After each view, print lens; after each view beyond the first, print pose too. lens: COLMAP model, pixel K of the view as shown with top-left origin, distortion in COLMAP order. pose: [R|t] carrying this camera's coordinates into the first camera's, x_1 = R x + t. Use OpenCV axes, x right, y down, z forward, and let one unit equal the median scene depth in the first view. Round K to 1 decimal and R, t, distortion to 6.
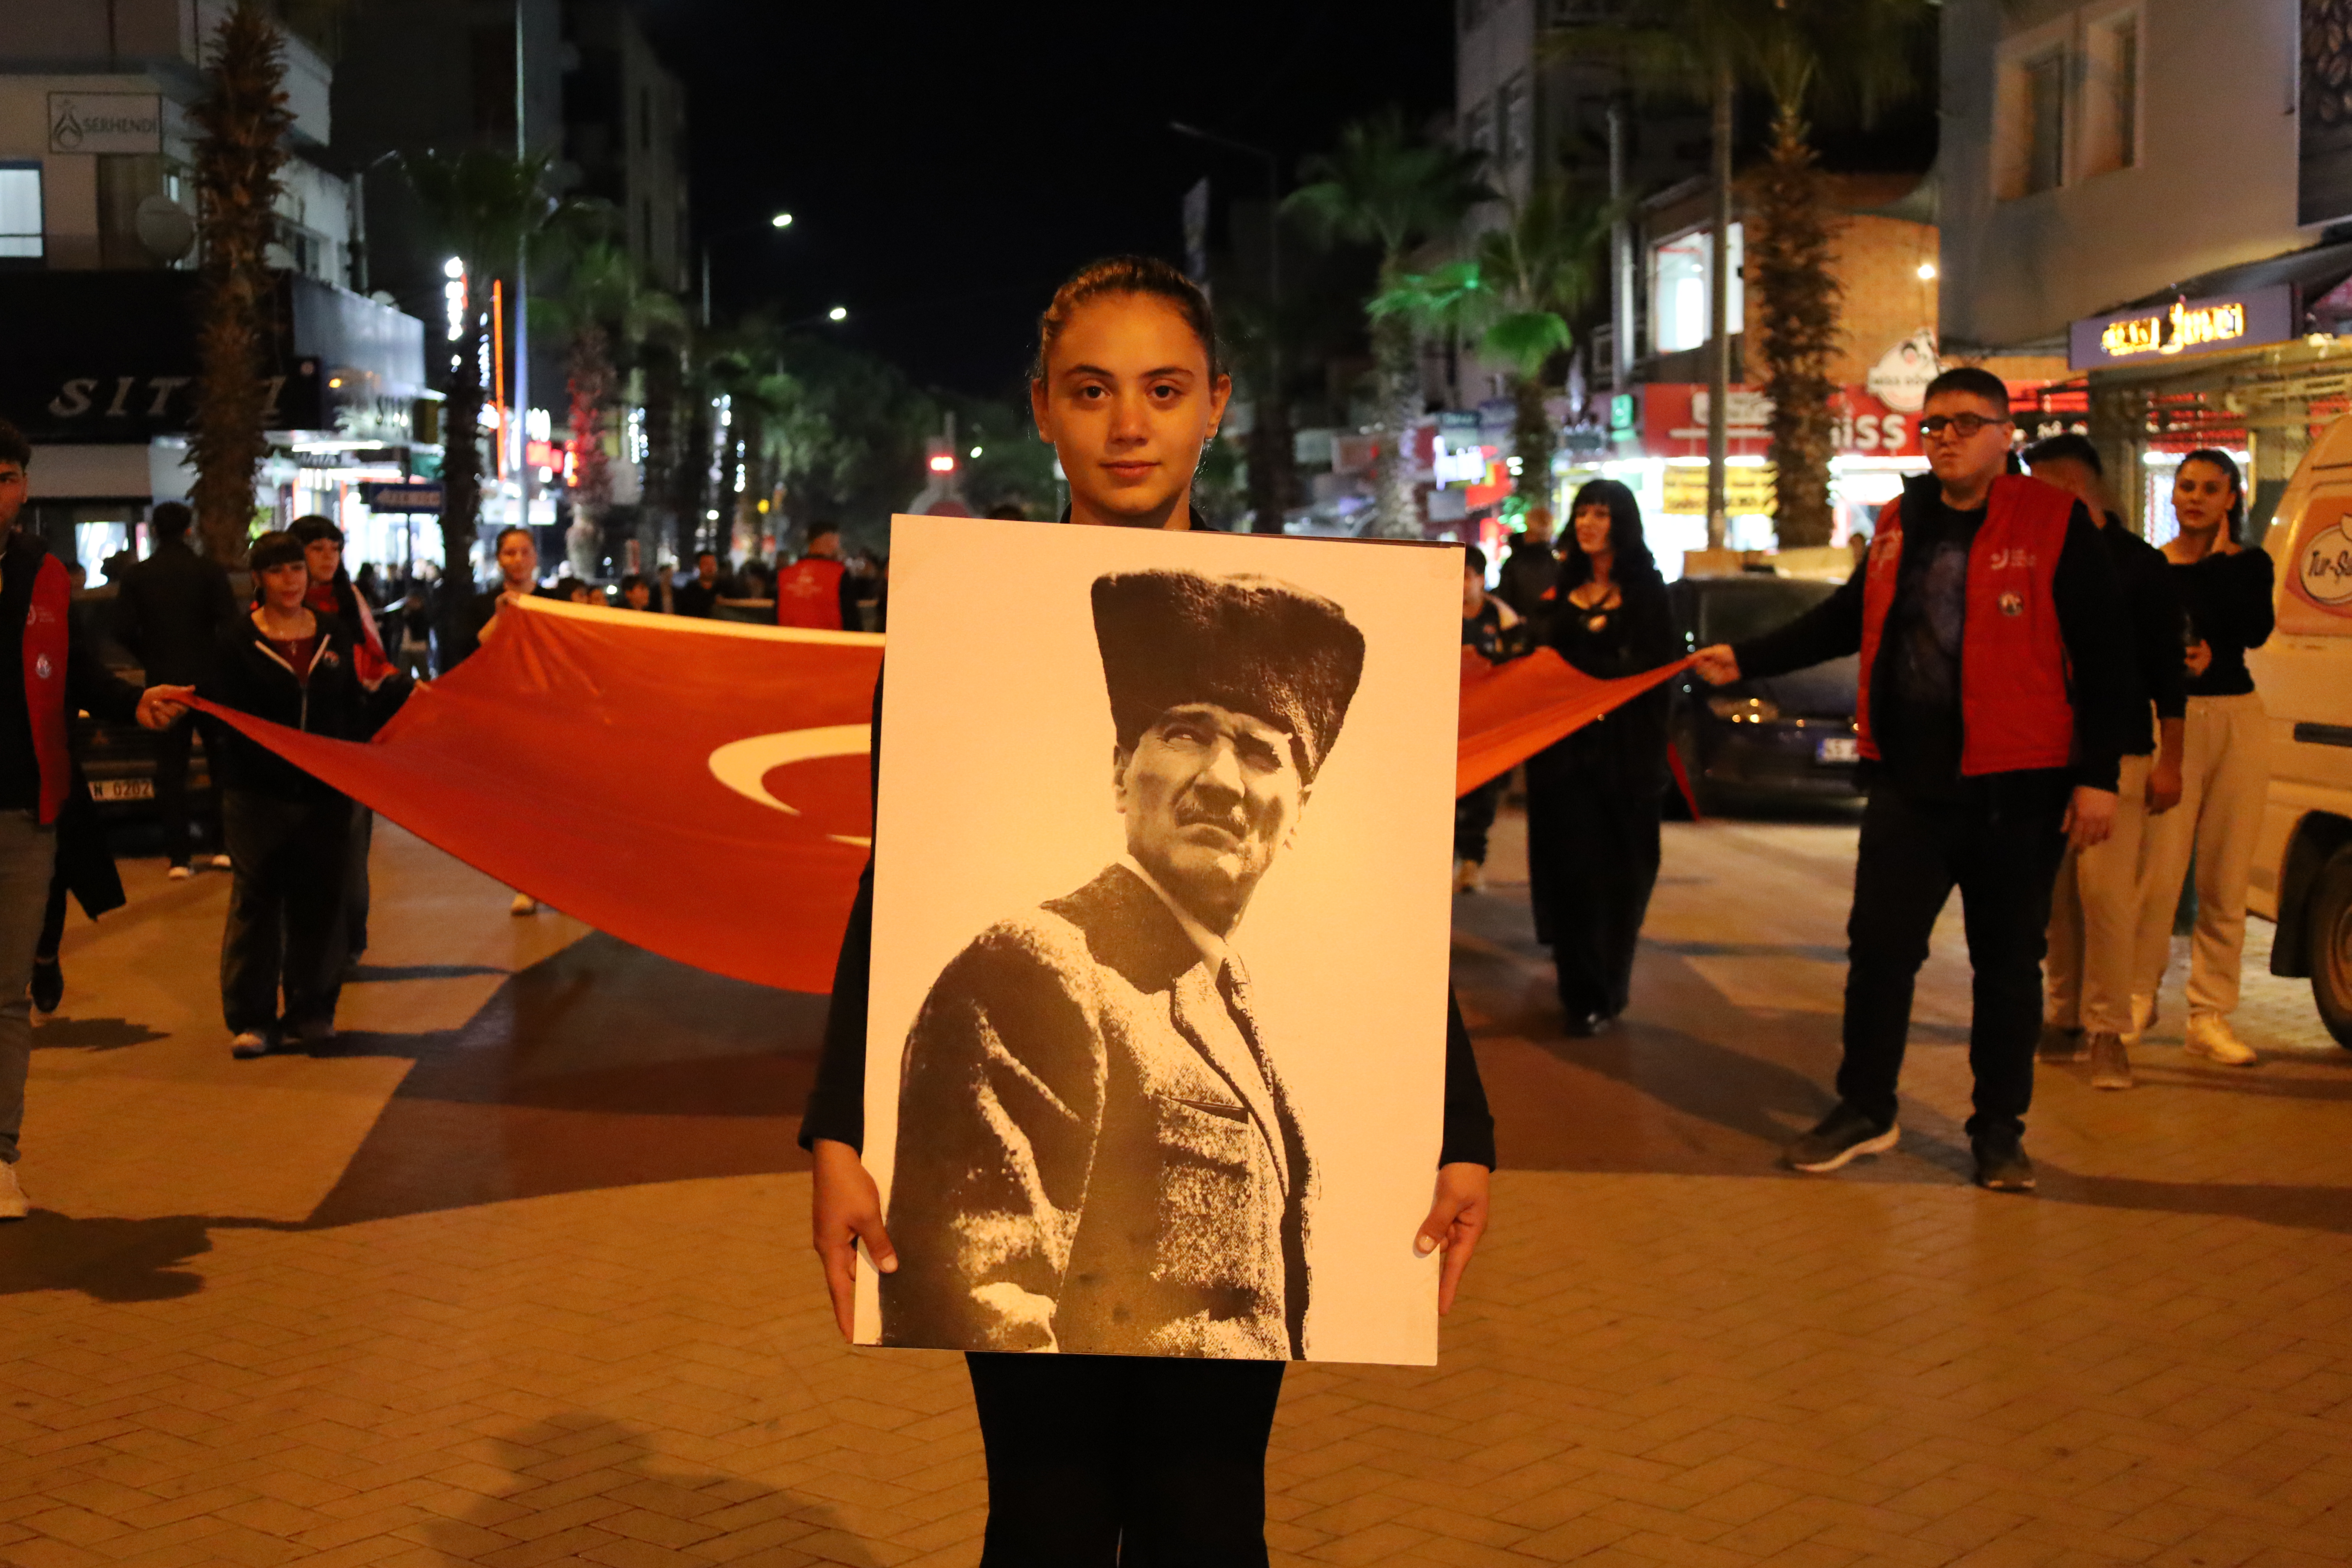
lens RADIAL K [[3254.0, 0, 1176.4], [0, 3254.0, 784.2], [0, 0, 1]] dist [-0.012518, 0.000000]
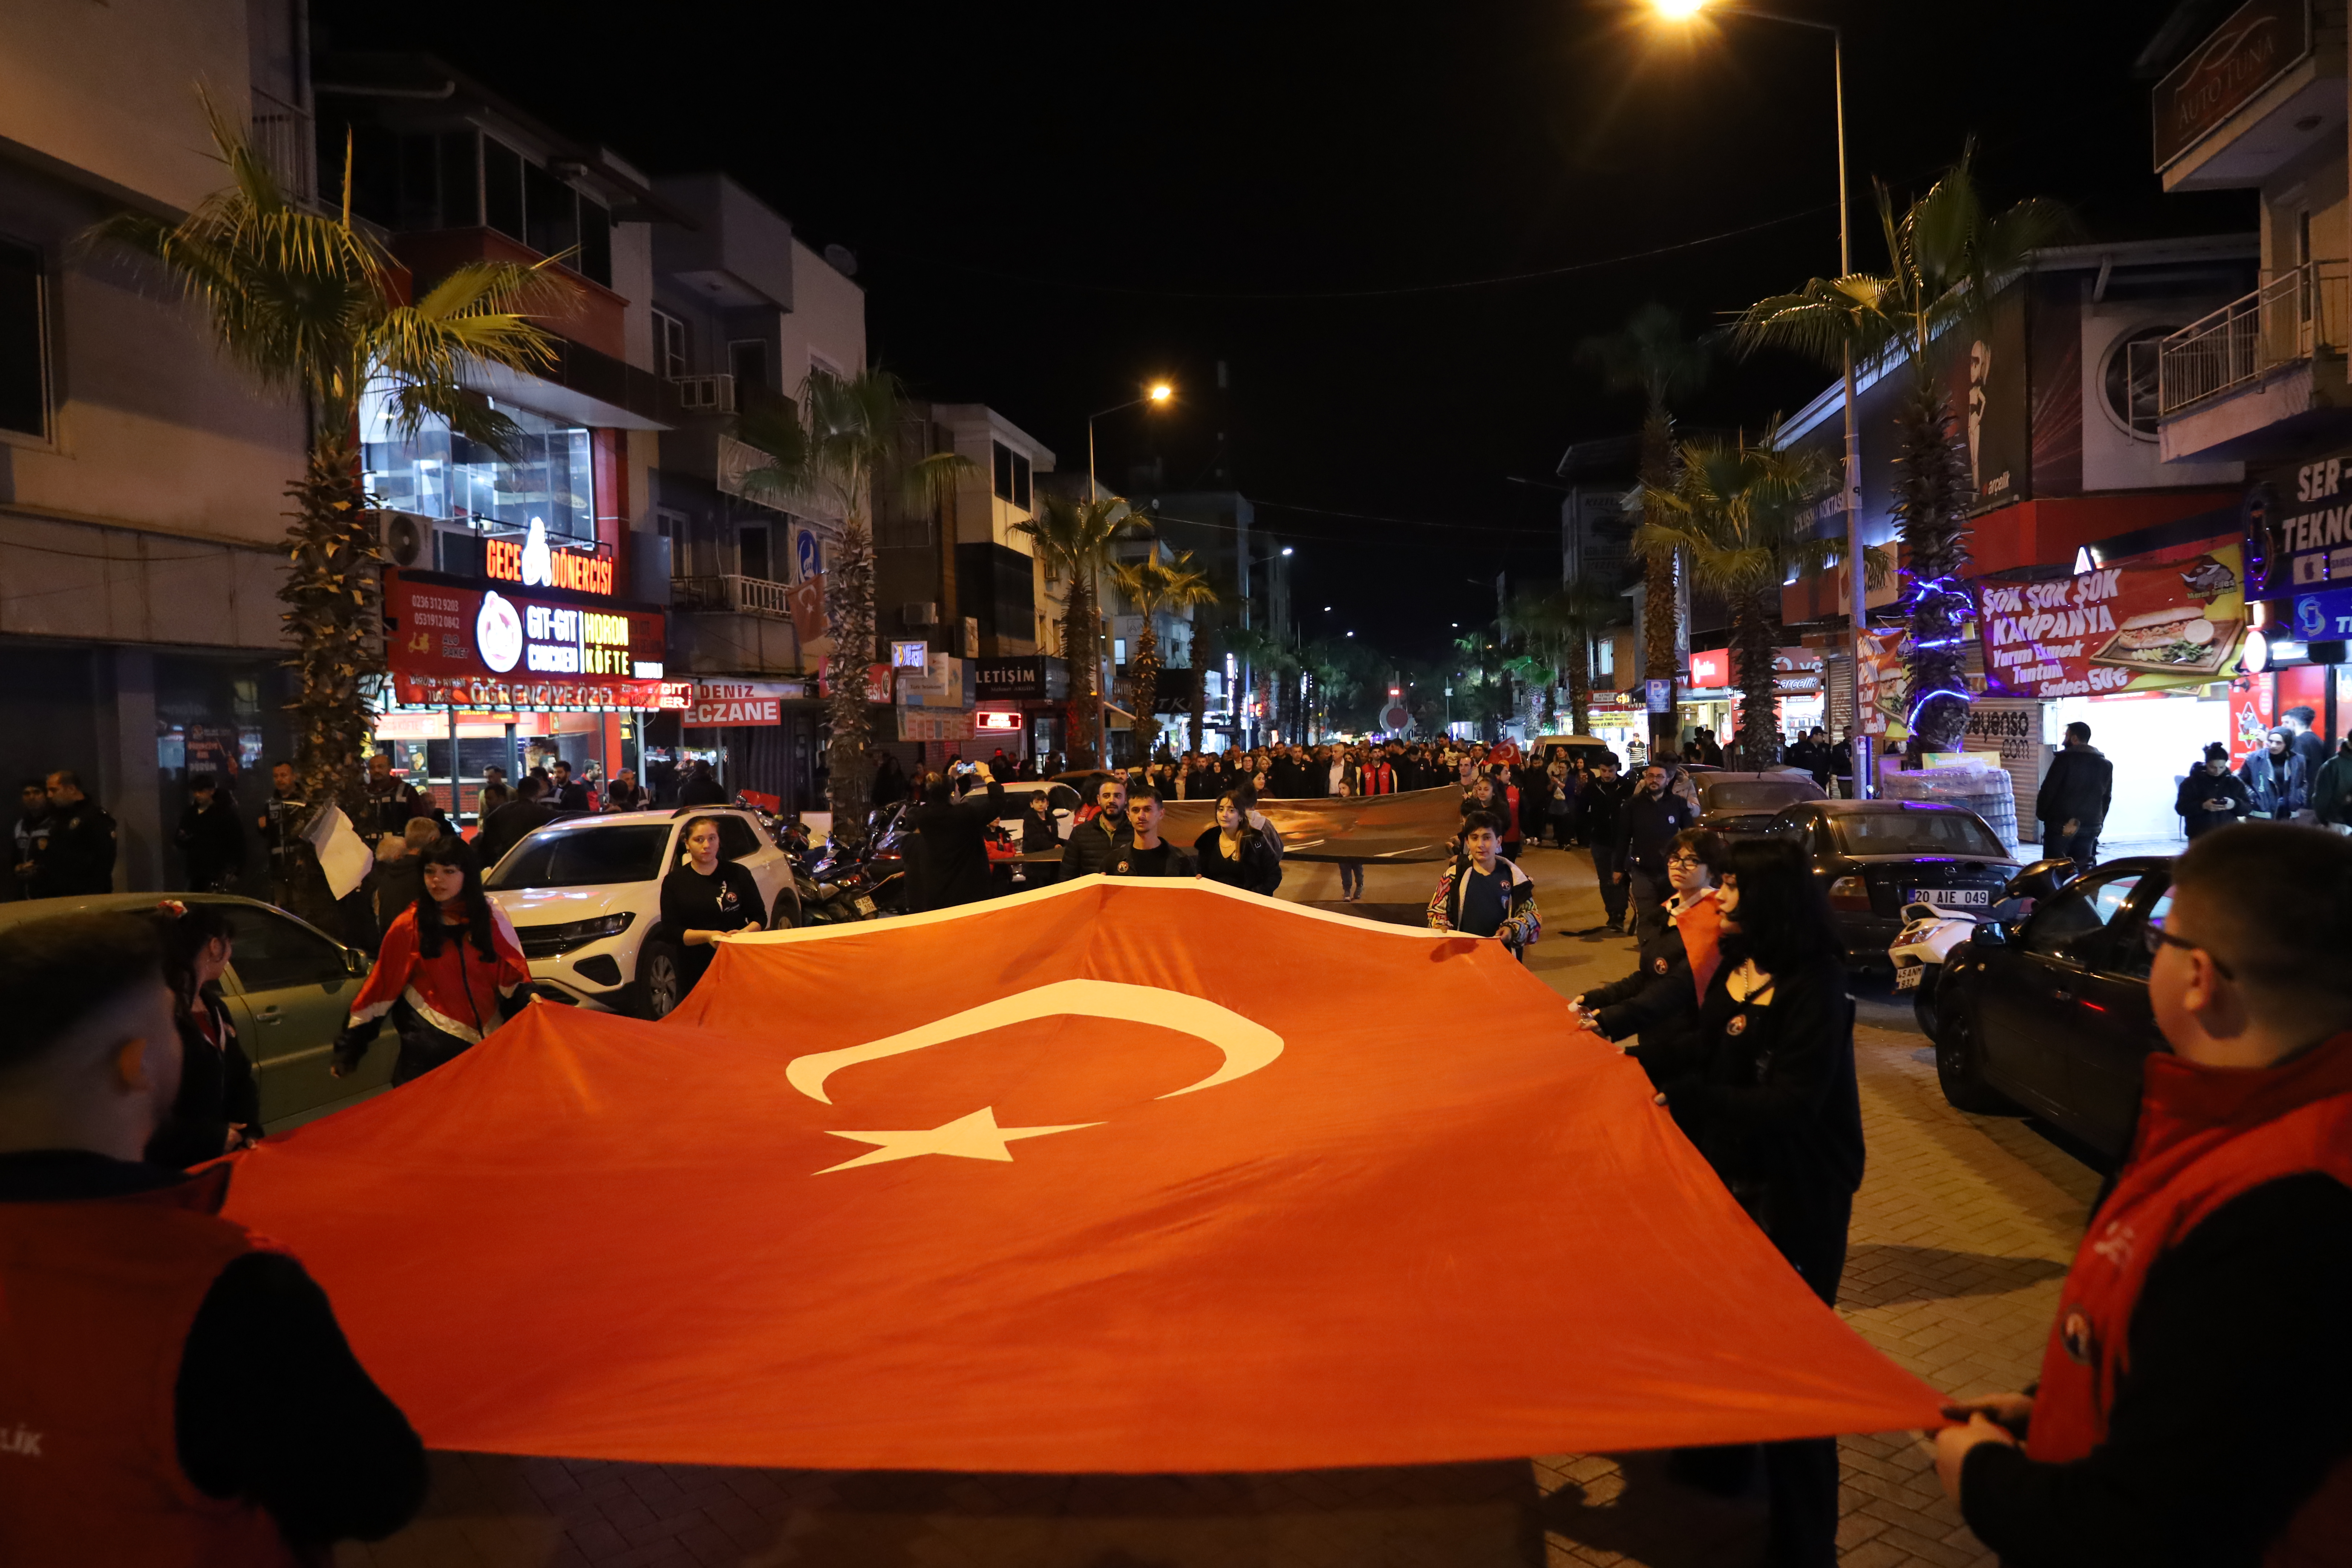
lens RADIAL K [[1627.9, 0, 1177.1], [0, 1627.9, 783.3], [0, 0, 1]] dist [-0.000120, -0.000001]
pose [[0.977541, -0.008351, -0.210580, 0.025892], [0.001176, 0.999415, -0.034175, 0.009249], [0.210742, 0.033160, 0.976979, -0.219561]]
